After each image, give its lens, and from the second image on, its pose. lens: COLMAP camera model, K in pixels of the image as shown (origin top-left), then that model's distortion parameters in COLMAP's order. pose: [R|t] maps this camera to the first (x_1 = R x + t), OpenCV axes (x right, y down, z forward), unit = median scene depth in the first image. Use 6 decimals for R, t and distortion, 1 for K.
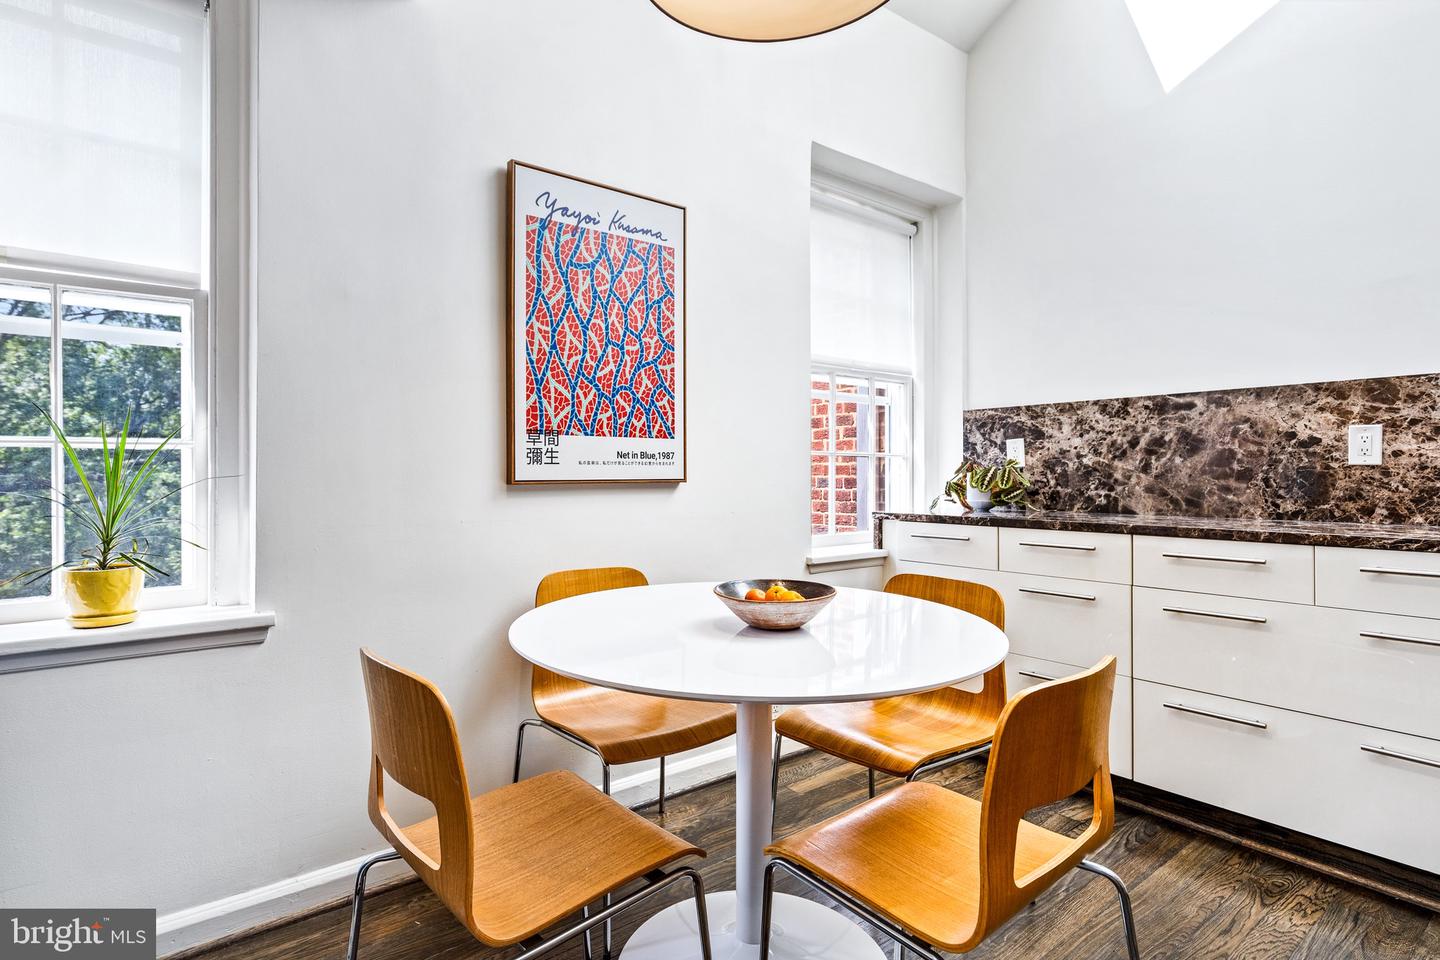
lens RADIAL K [[737.5, 0, 715.5], [0, 737.5, 474.7], [0, 0, 1]] dist [-0.002358, 0.001096]
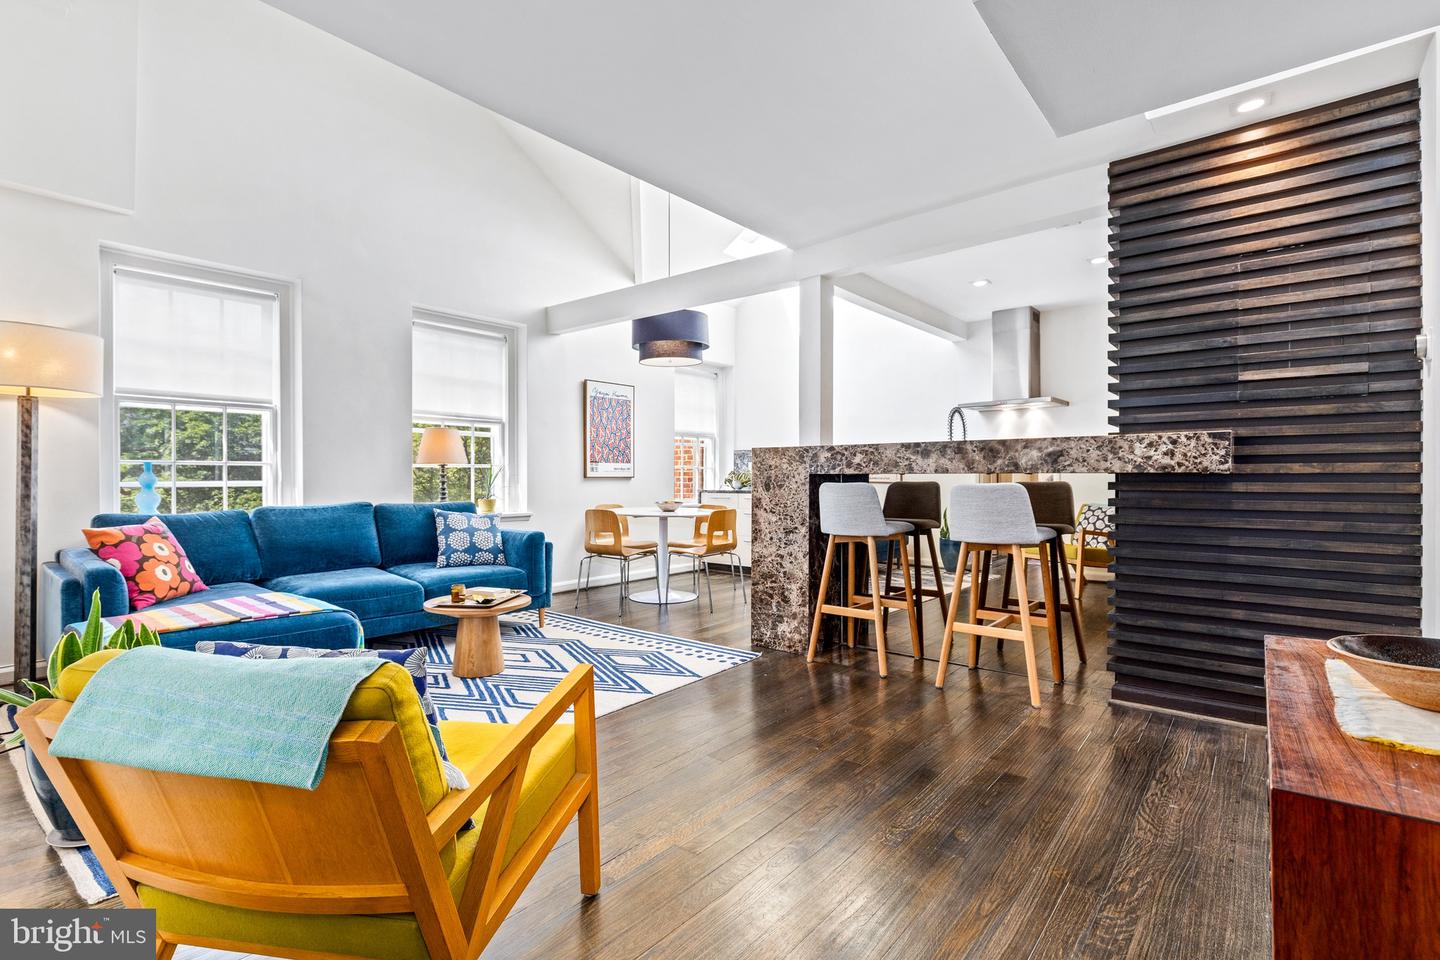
lens RADIAL K [[666.8, 0, 715.8], [0, 666.8, 480.4], [0, 0, 1]] dist [-0.001267, -0.001129]
pose [[0.978408, 0.000805, 0.206682, -0.301505], [-0.001523, 0.999993, 0.003315, 0.012353], [-0.206678, -0.003559, 0.978402, -1.883491]]
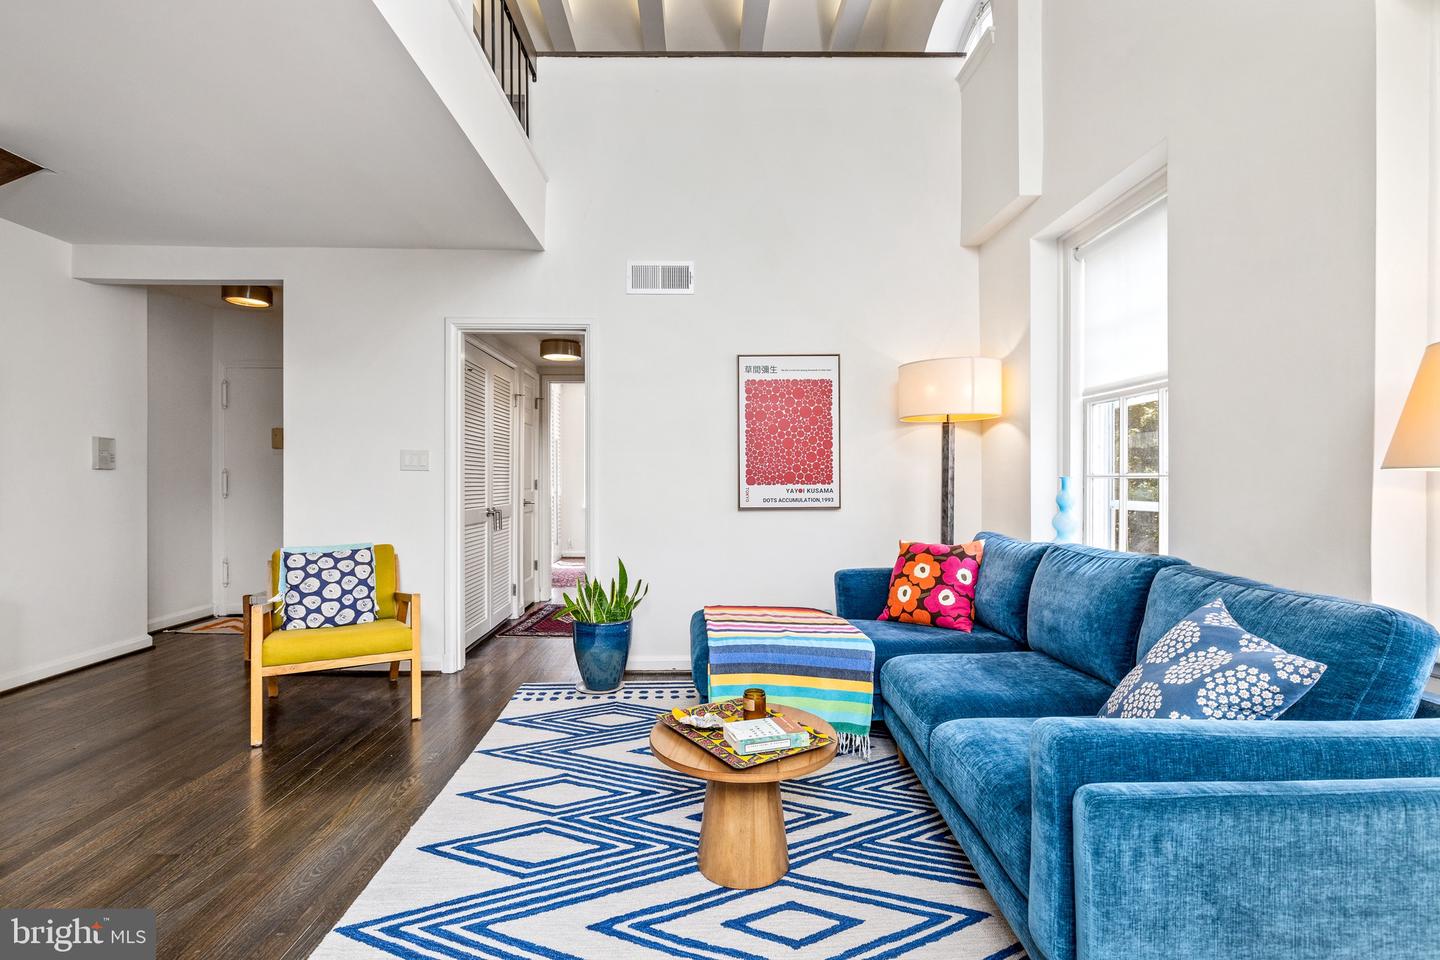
lens RADIAL K [[666.8, 0, 715.1], [0, 666.8, 480.9], [0, 0, 1]] dist [-0.001267, -0.001129]
pose [[-0.605111, 0.006030, -0.796118, 0.200035], [0.001157, 0.999977, 0.006694, -0.029114], [0.796140, 0.003130, -0.605104, 0.359248]]
